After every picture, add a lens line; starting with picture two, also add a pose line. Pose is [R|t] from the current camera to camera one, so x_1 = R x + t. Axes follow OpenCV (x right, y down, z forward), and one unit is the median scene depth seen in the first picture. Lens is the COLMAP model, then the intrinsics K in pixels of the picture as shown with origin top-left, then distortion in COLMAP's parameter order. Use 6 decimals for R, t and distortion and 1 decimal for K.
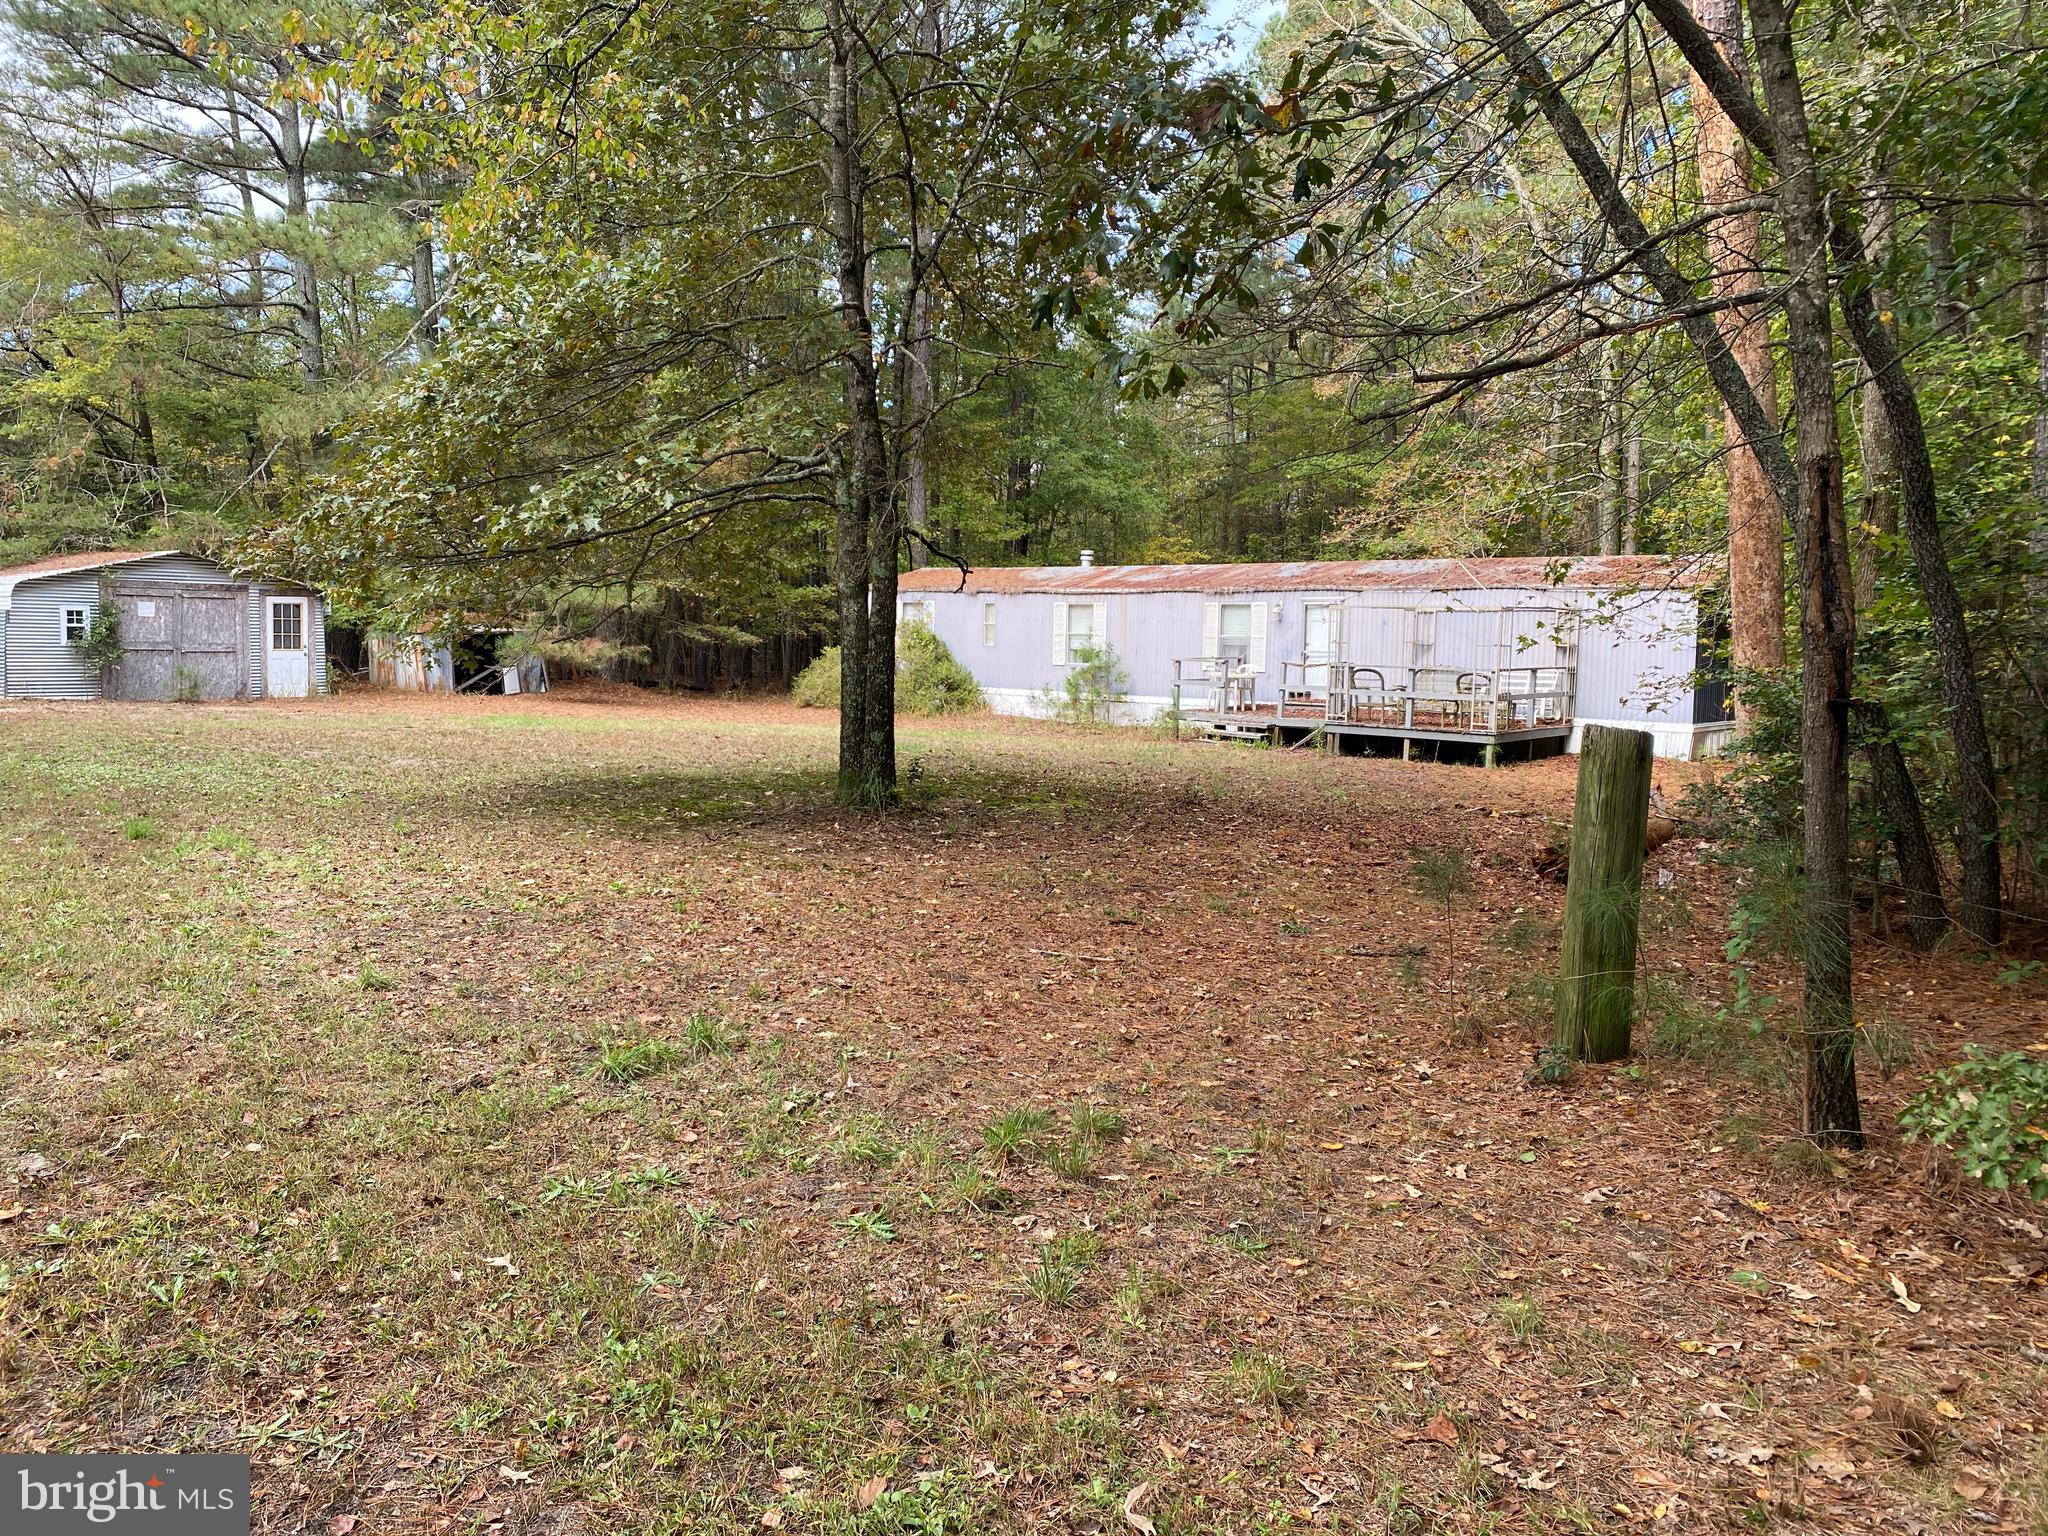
lens RADIAL K [[1582.1, 0, 1018.0], [0, 1582.1, 756.2], [0, 0, 1]] dist [-0.025916, 0.042848]
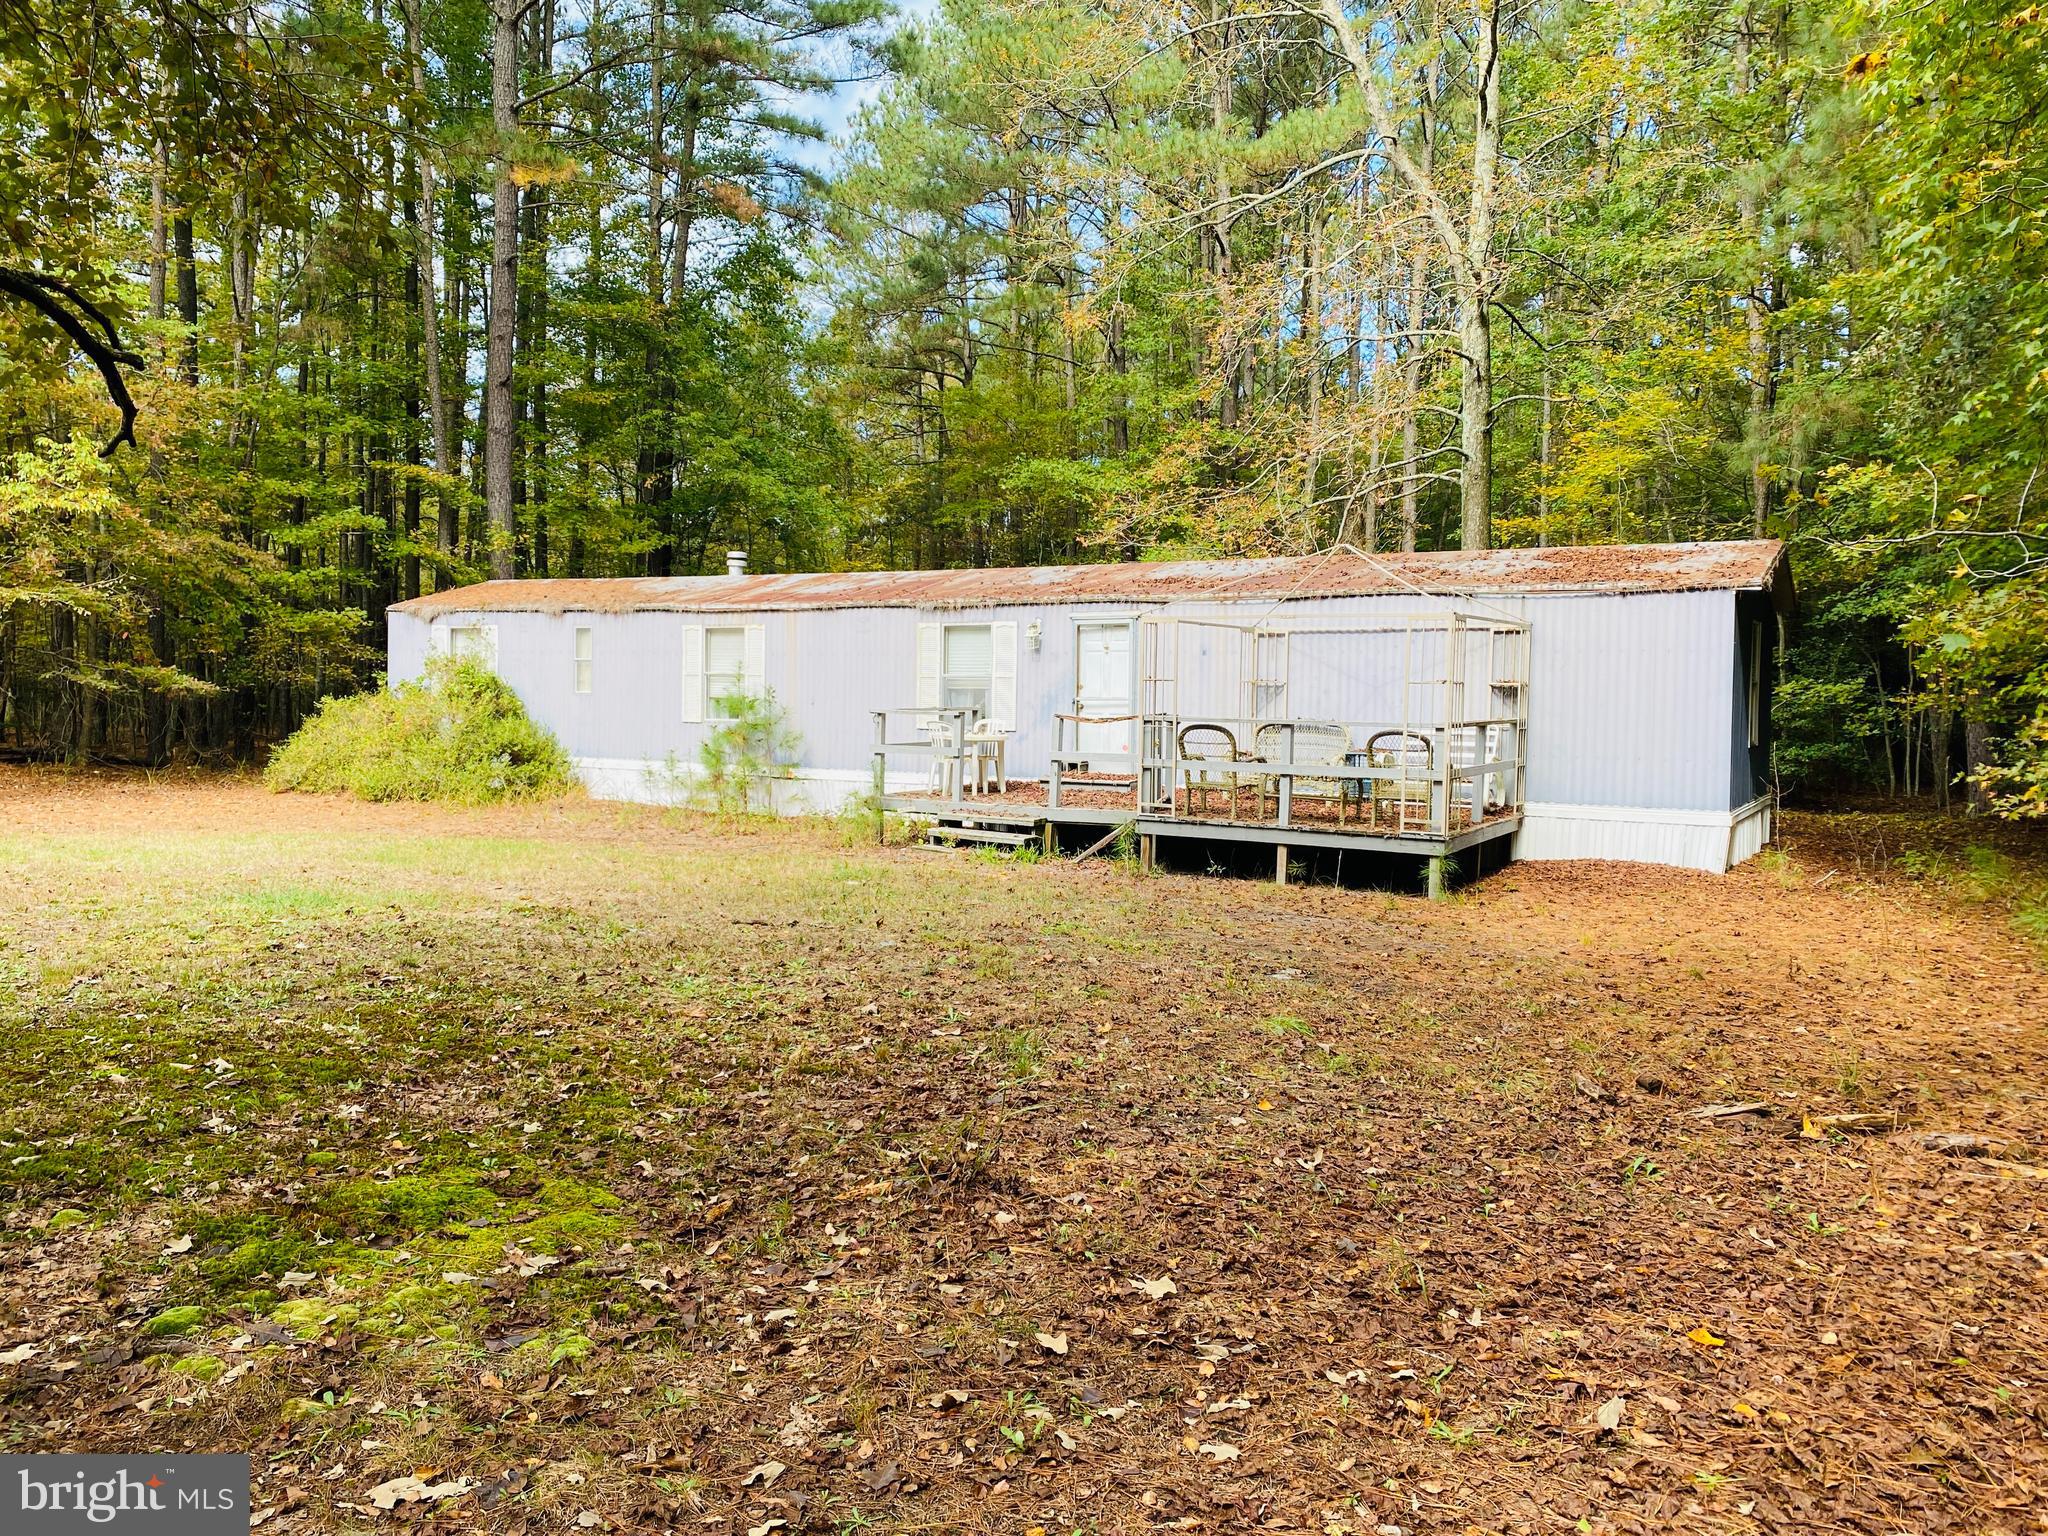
lens RADIAL K [[1582.1, 0, 1025.0], [0, 1582.1, 777.4], [0, 0, 1]] dist [-0.025916, 0.042848]
pose [[0.978904, -0.013689, 0.203864, 0.030411], [0.018126, 0.999637, -0.019910, -0.022156], [-0.203517, 0.023185, 0.978797, 0.383372]]
